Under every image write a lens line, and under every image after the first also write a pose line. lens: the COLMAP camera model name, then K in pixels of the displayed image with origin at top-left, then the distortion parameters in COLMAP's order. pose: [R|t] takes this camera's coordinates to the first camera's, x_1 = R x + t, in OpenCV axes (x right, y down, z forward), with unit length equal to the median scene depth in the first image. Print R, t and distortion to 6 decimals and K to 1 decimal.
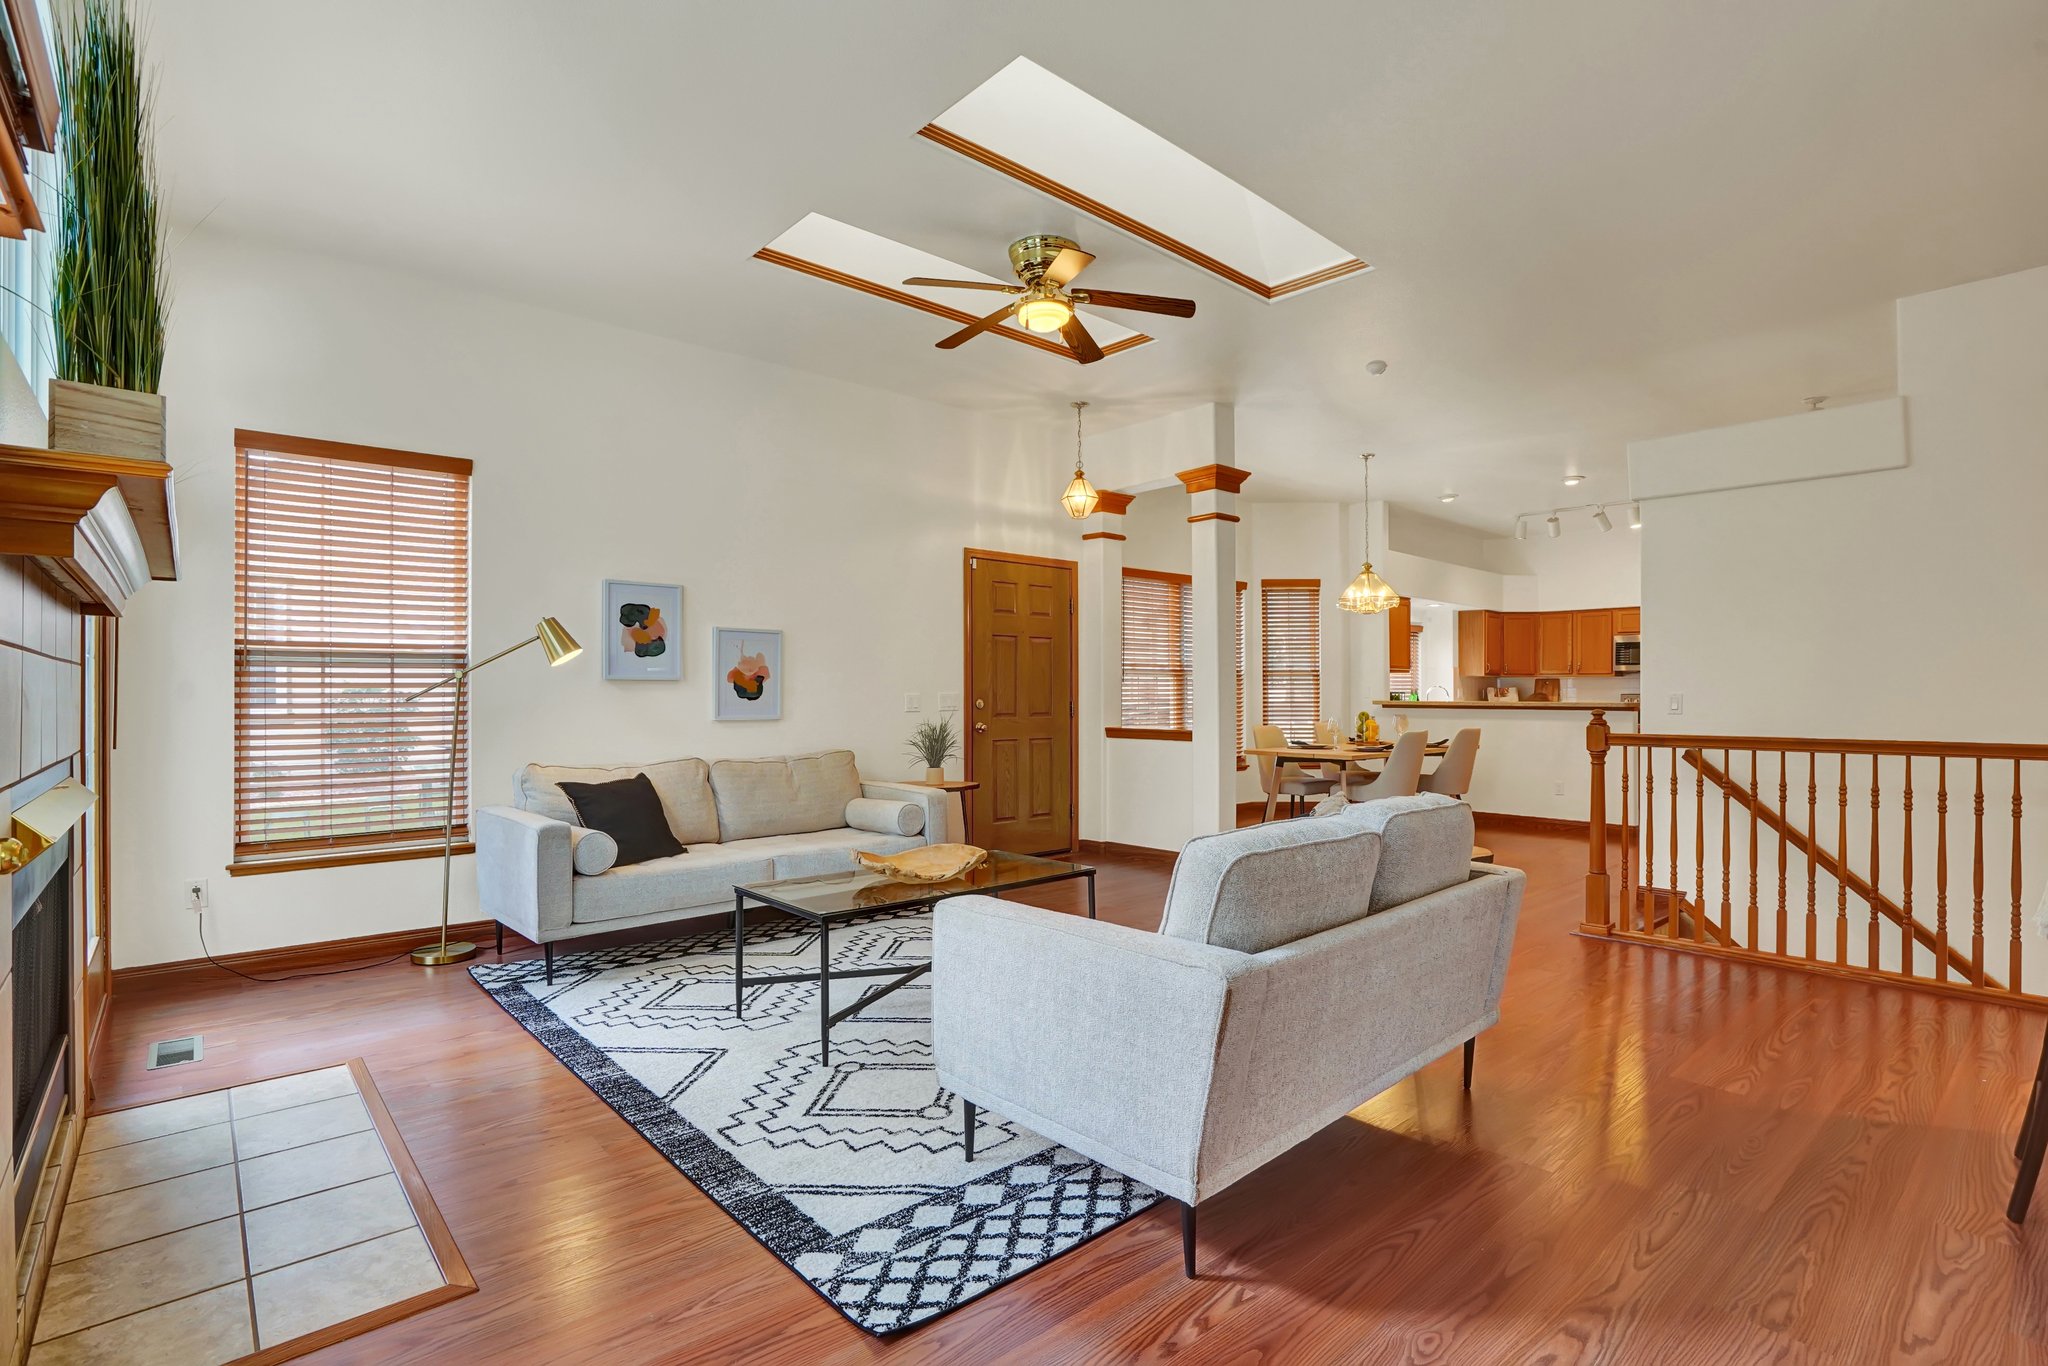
lens RADIAL K [[974.4, 0, 1016.6], [0, 974.4, 692.2], [0, 0, 1]] dist [-0.080036, 0.047328]
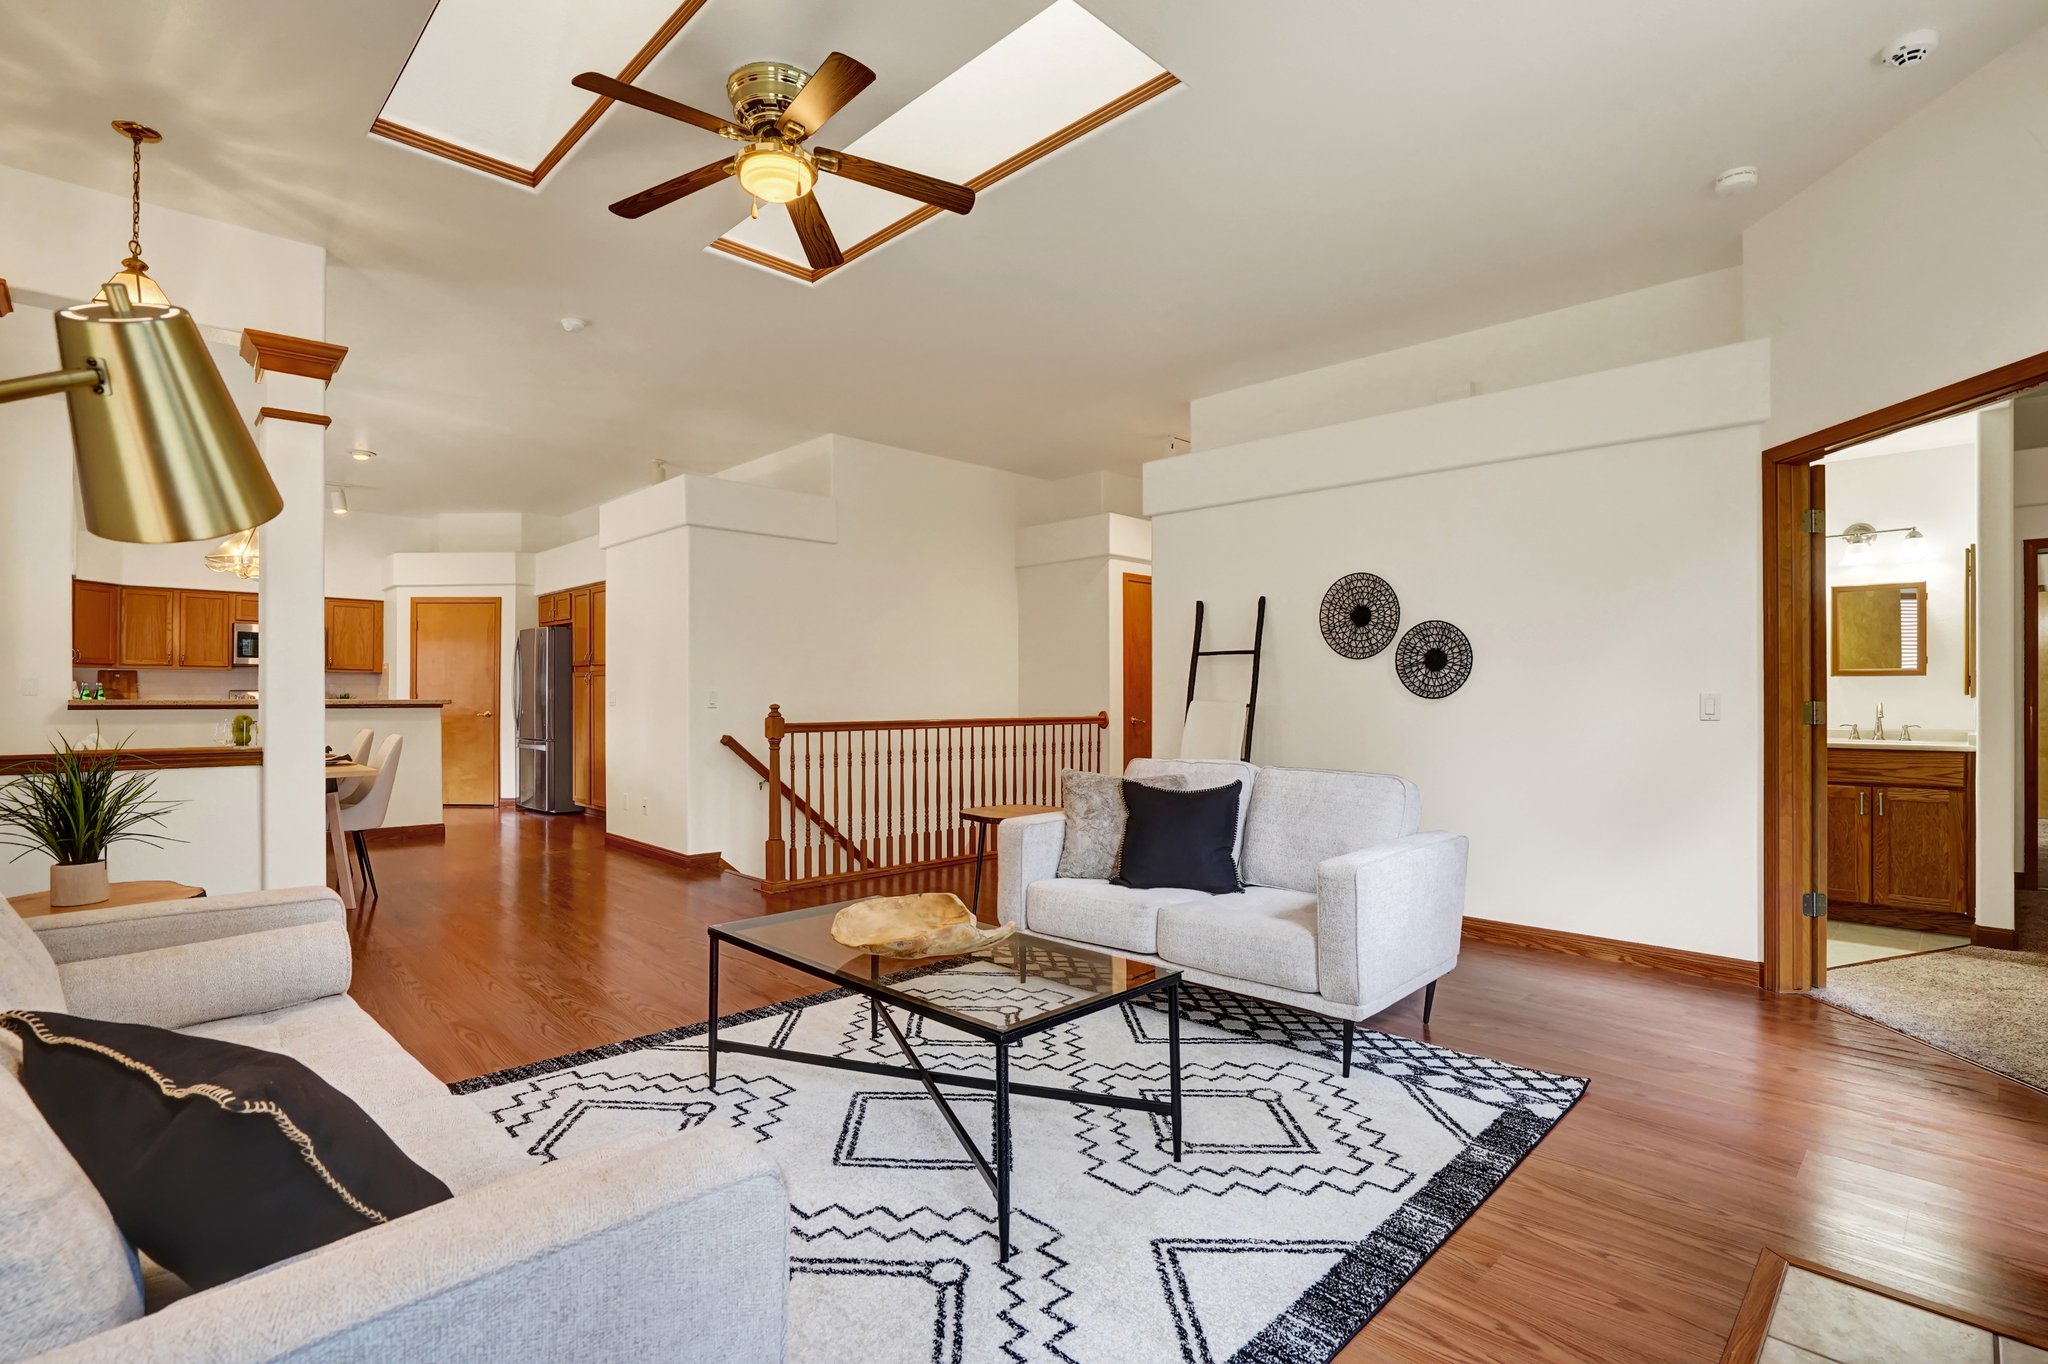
lens RADIAL K [[970.1, 0, 1026.3], [0, 970.1, 686.5], [0, 0, 1]] dist [-0.066044, 0.030530]
pose [[-0.057301, 0.005430, 0.998342, -0.646122], [-0.003507, 0.999978, -0.005640, 0.002187], [-0.998351, -0.003824, -0.057281, 0.773077]]
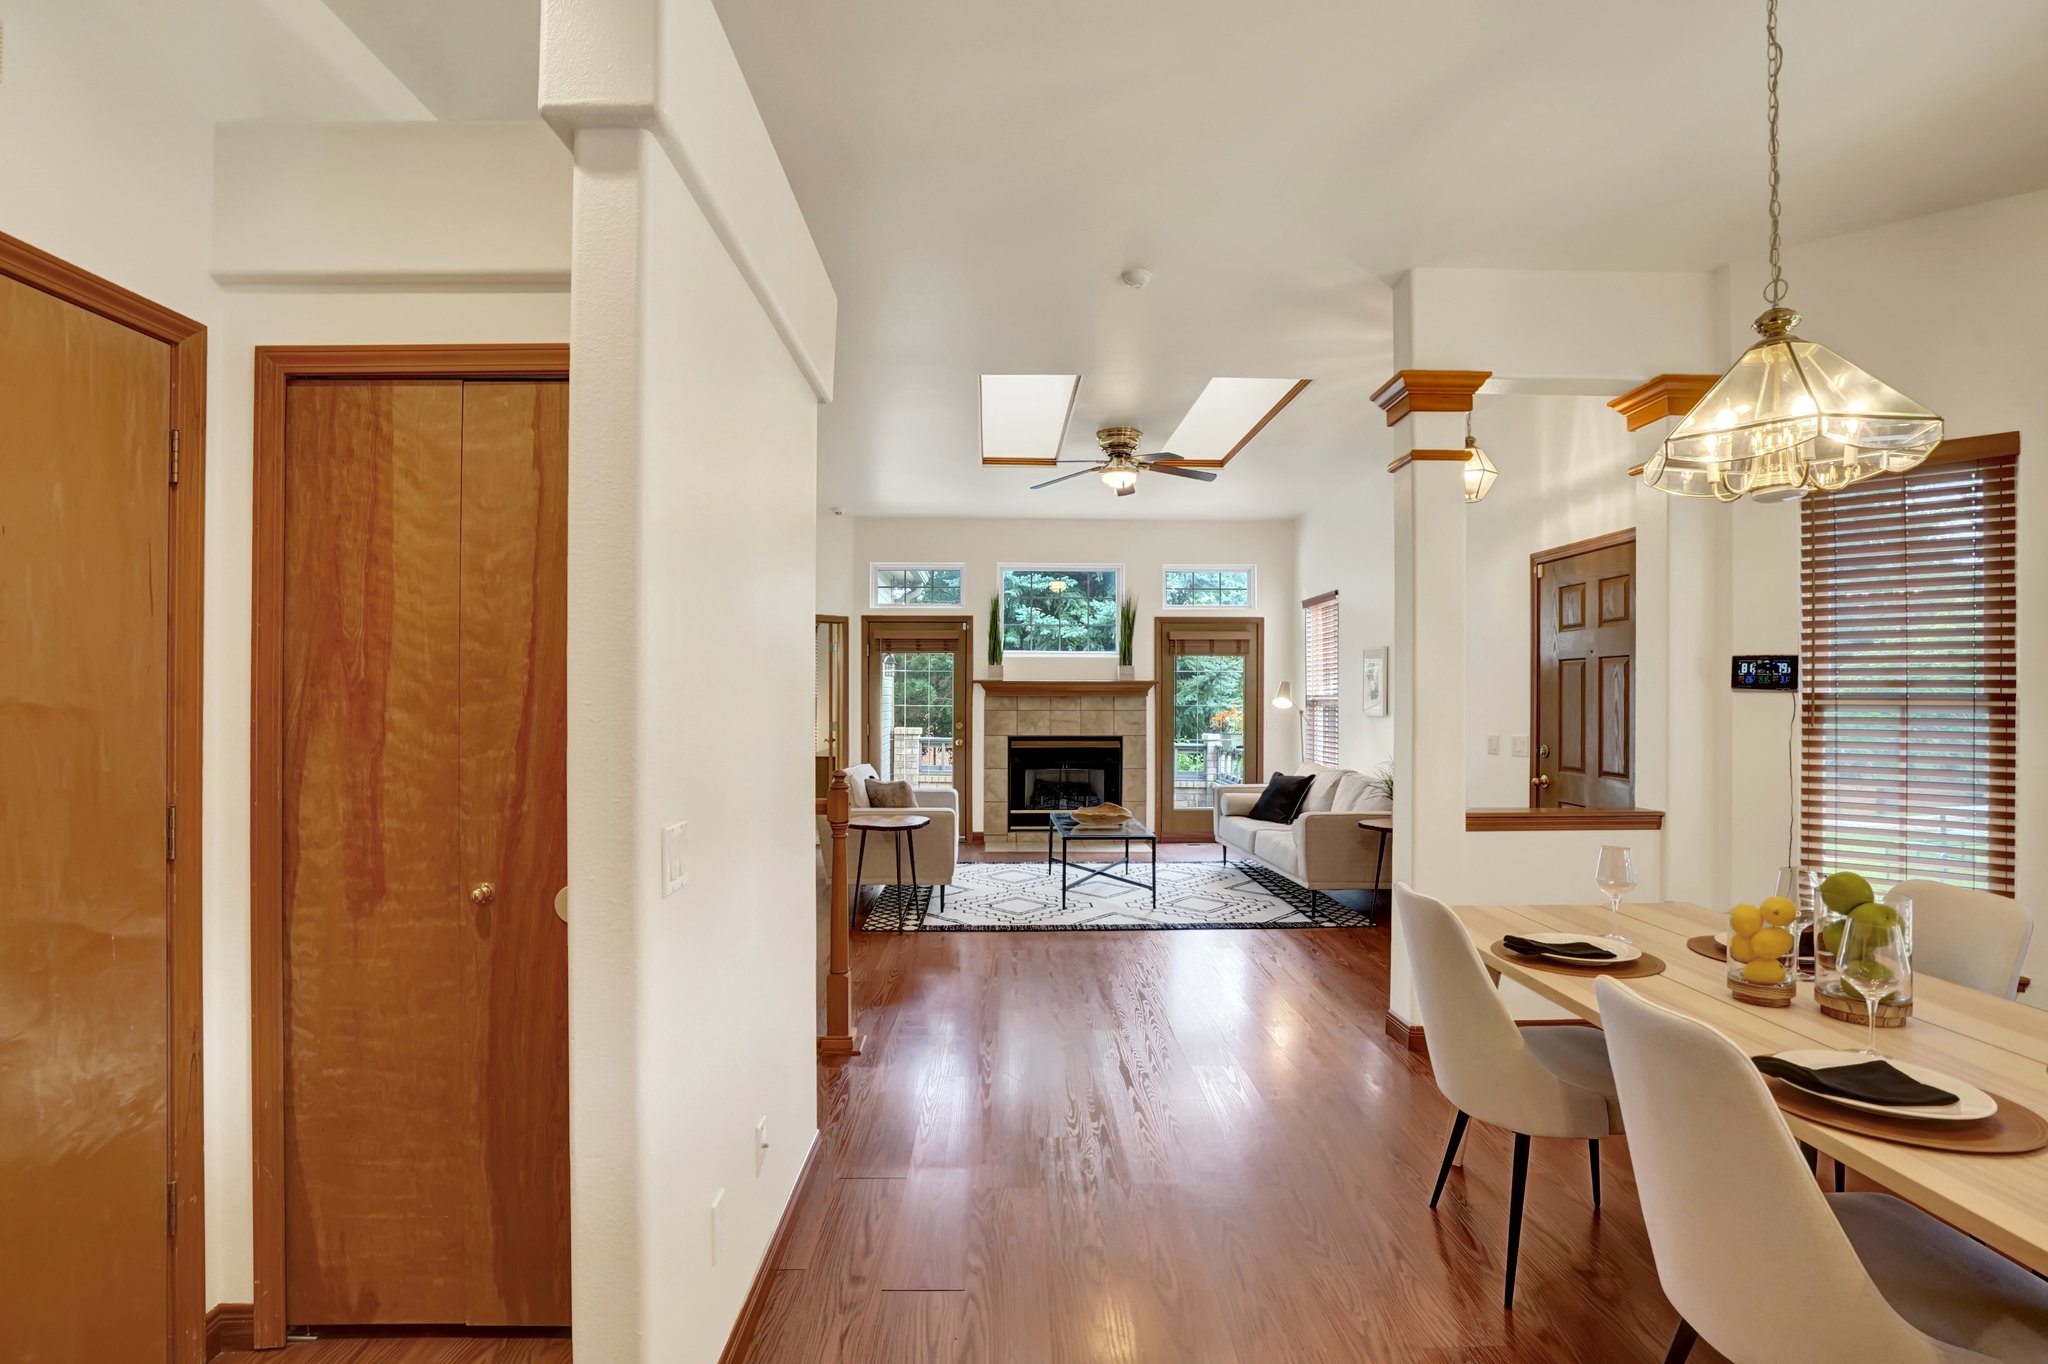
lens RADIAL K [[995.7, 0, 1020.8], [0, 995.7, 689.9], [0, 0, 1]] dist [-0.060856, 0.027292]
pose [[-0.641425, -0.004125, -0.767175, 1.193829], [0.000983, 0.999980, -0.006198, -0.046699], [0.767185, -0.004729, -0.641408, 1.704568]]
